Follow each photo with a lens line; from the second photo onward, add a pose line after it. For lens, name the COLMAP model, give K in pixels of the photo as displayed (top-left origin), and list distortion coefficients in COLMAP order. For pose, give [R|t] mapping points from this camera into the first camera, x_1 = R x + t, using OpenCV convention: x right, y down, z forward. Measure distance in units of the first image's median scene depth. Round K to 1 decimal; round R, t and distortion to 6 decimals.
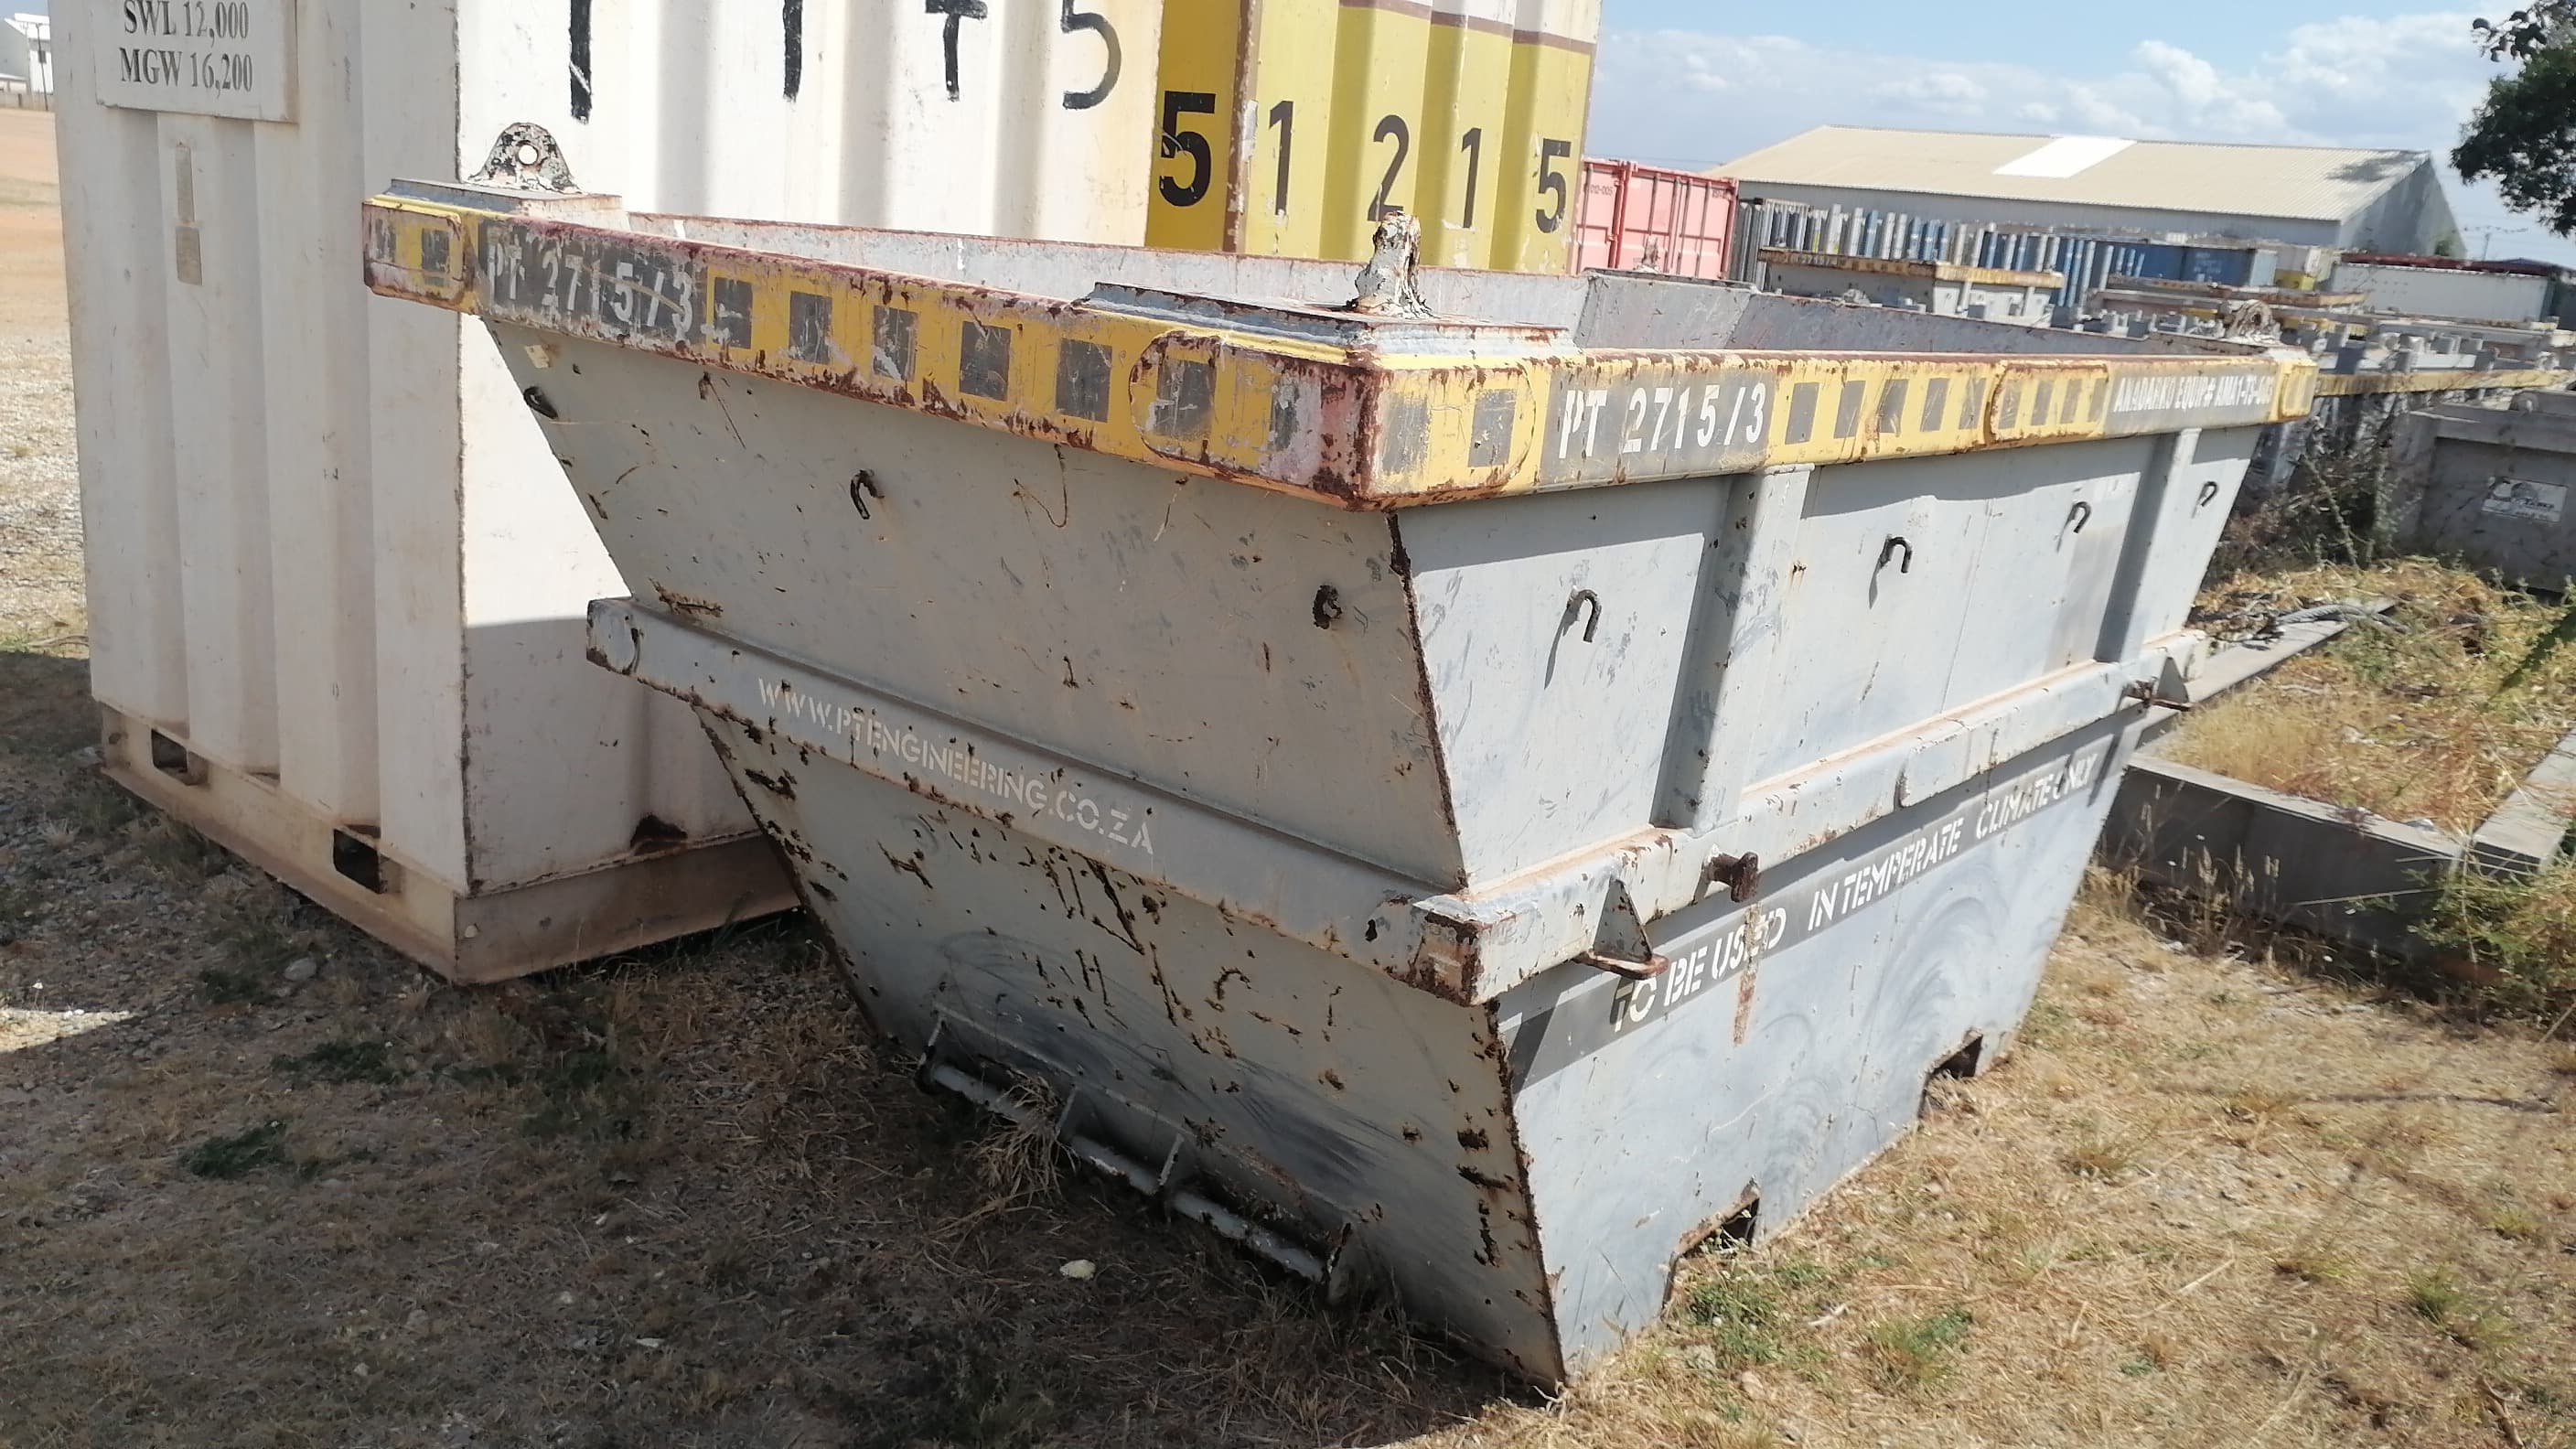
lens RADIAL K [[1938.0, 0, 1290.9], [0, 1938.0, 730.4], [0, 0, 1]] dist [0.013204, -0.021061]
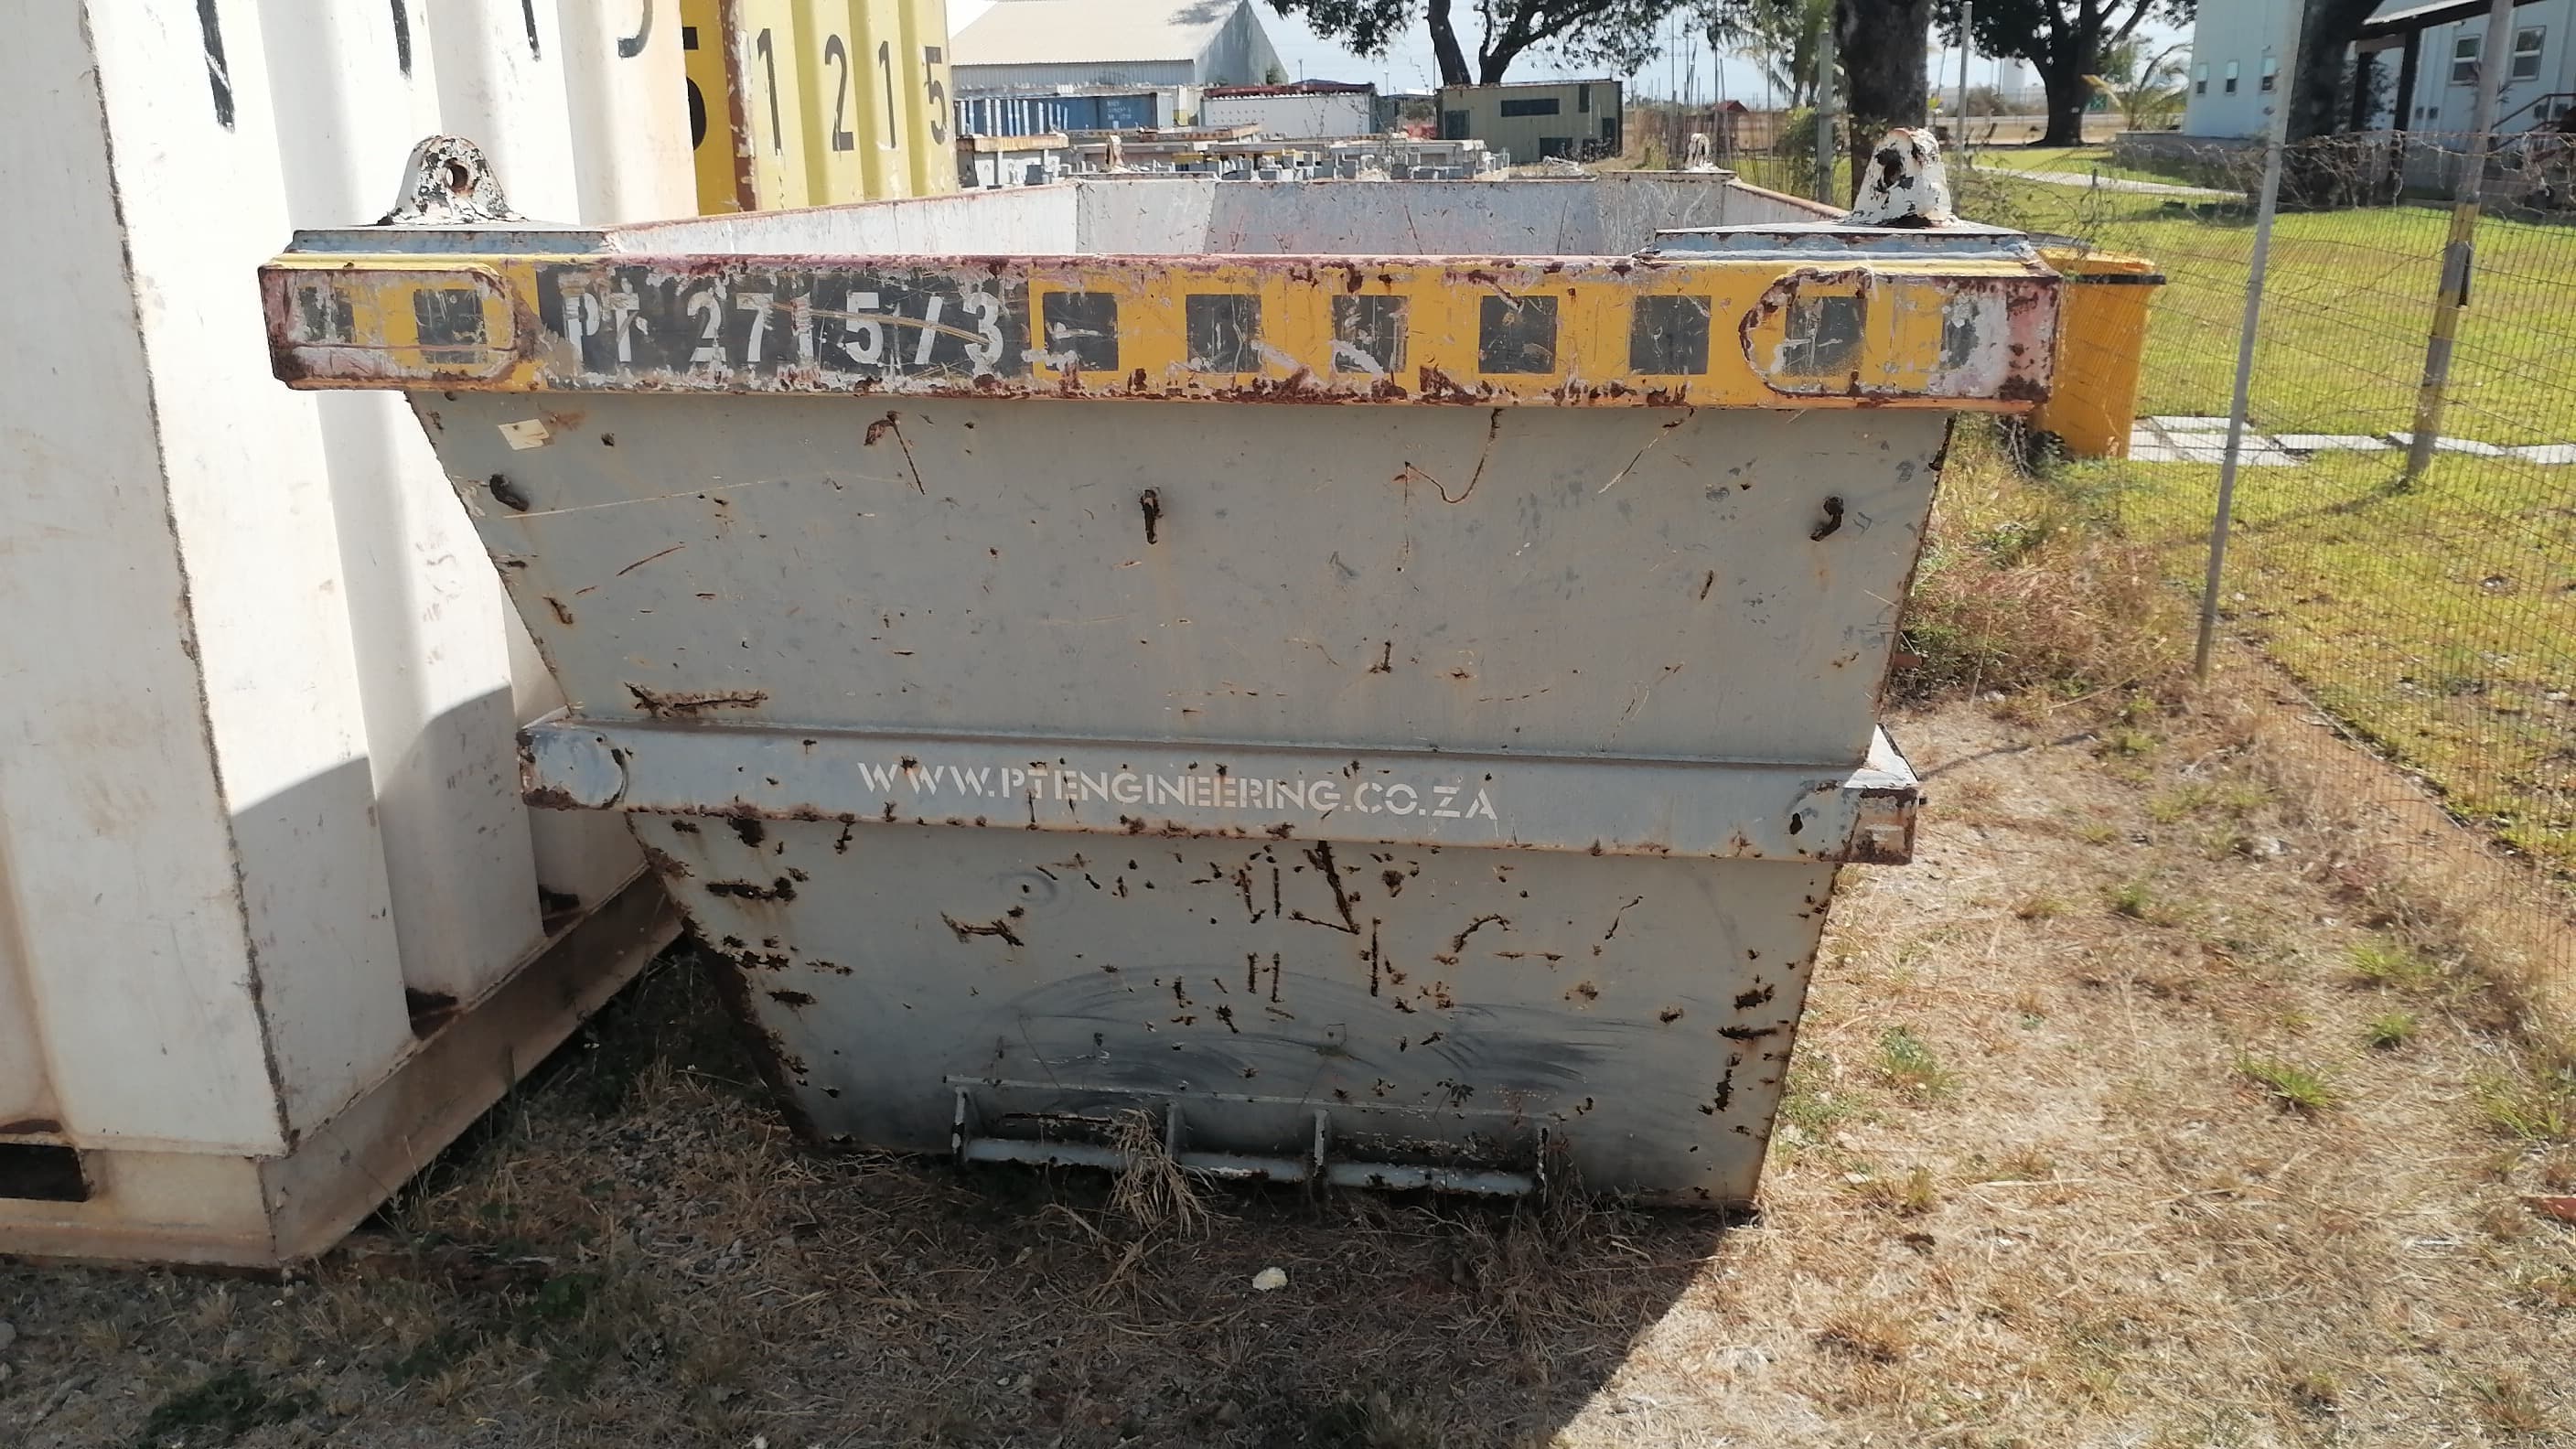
lens RADIAL K [[1938.0, 0, 1293.0], [0, 1938.0, 734.5], [0, 0, 1]] dist [0.013204, -0.021061]
pose [[0.848081, -0.251208, 0.466534, -0.498372], [0.224087, 0.967900, 0.113819, -0.091680], [-0.480150, 0.008017, 0.877150, 0.161508]]
